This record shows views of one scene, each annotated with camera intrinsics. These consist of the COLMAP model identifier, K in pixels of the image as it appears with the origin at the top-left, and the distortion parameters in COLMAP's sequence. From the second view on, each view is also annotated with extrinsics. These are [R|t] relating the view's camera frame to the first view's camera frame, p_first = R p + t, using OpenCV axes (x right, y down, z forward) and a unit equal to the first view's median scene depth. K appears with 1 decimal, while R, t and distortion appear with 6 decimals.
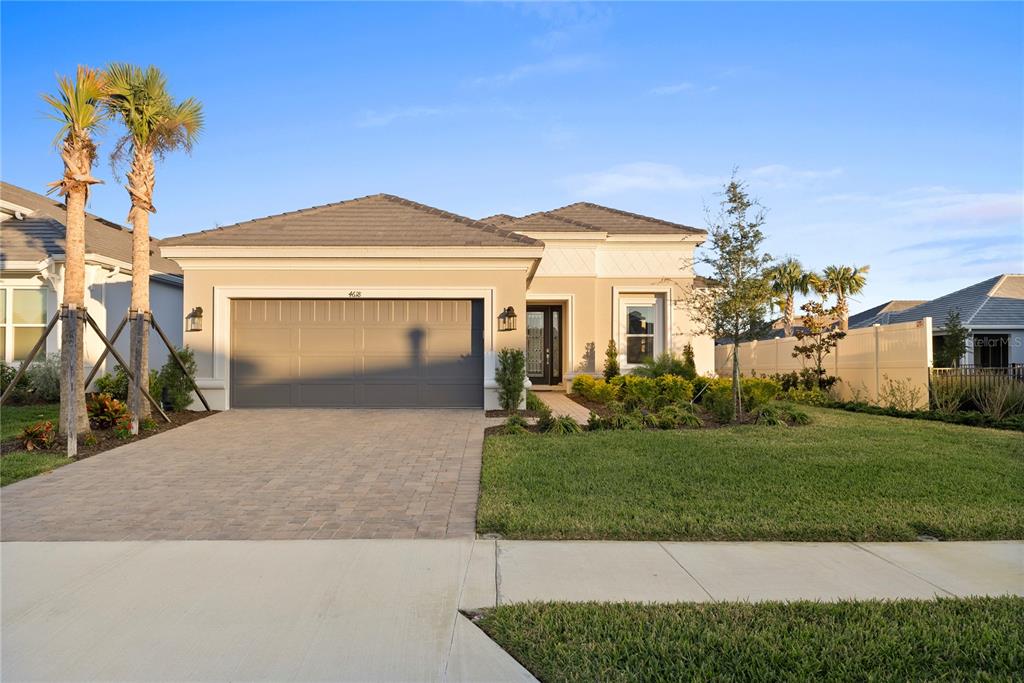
lens RADIAL K [[706.8, 0, 512.0], [0, 706.8, 341.5], [0, 0, 1]] dist [0.000242, 0.000404]
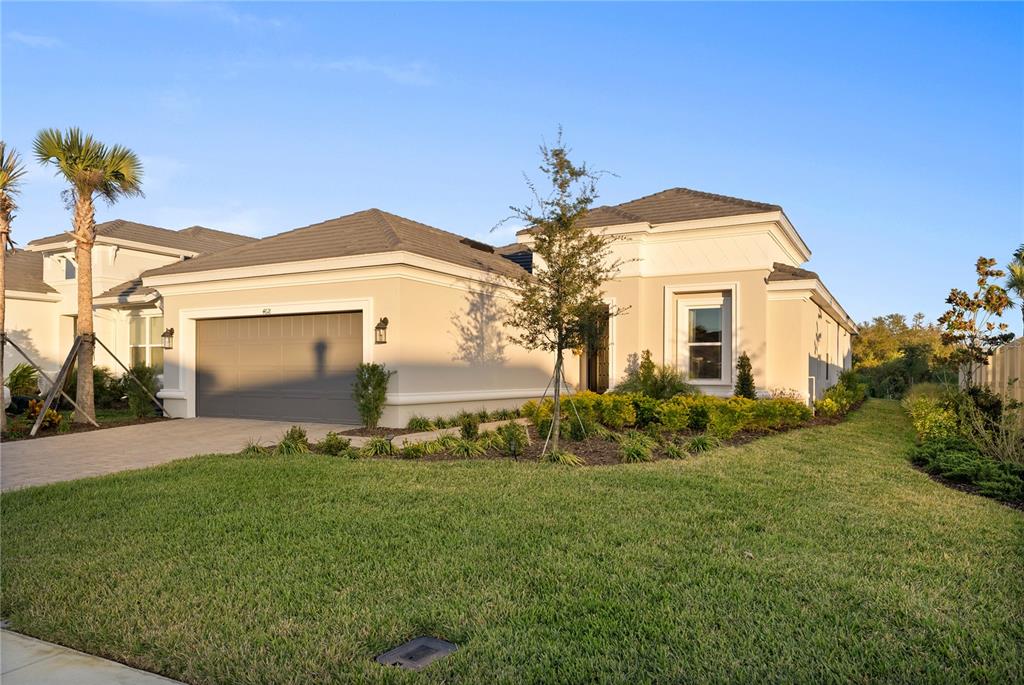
lens RADIAL K [[702.2, 0, 513.0], [0, 702.2, 370.9], [0, 0, 1]] dist [-0.001083, 0.000328]
pose [[0.862492, 0.000906, -0.506070, 0.507292], [0.012093, 0.999676, 0.022399, 0.002002], [0.505926, -0.025439, 0.862202, 0.237402]]
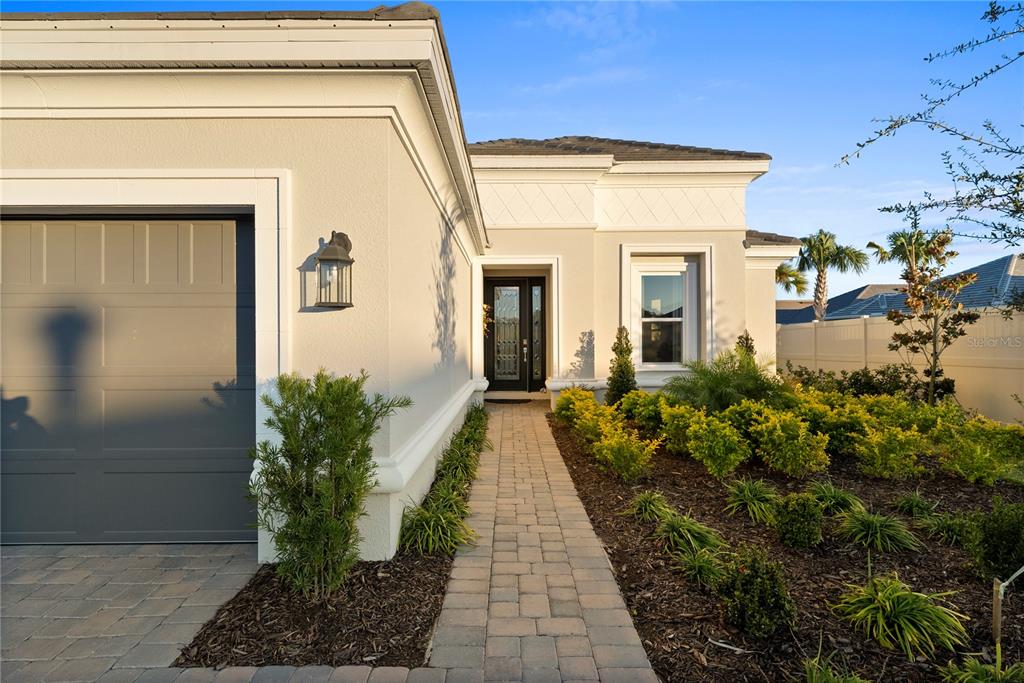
lens RADIAL K [[530.6, 0, 513.8], [0, 530.6, 338.1], [0, 0, 1]] dist [0.003336, 0.000630]
pose [[0.999781, -0.004682, -0.020415, 0.066613], [0.005245, 0.999605, 0.027620, -0.007188], [0.020277, -0.027721, 0.999410, 0.633520]]
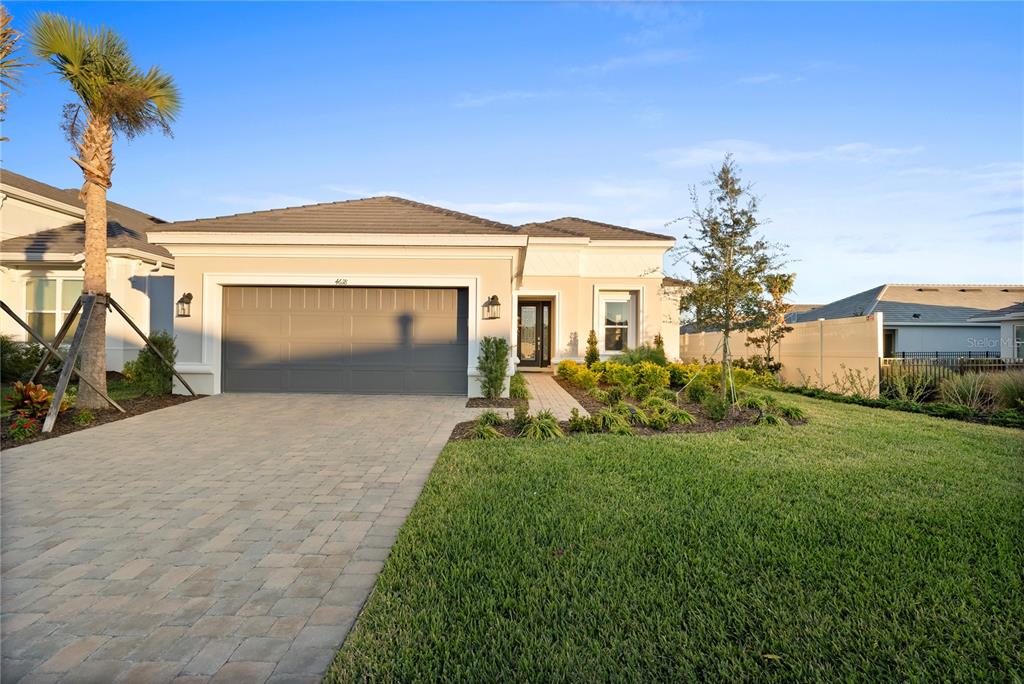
lens RADIAL K [[456.6, 0, 510.9], [0, 456.6, 340.0], [0, 0, 1]] dist [-0.002634, -0.000637]
pose [[0.999538, 0.010795, -0.028397, 0.033340], [-0.010253, 0.999764, 0.019137, 0.001307], [0.028596, -0.018837, 0.999414, 0.289796]]
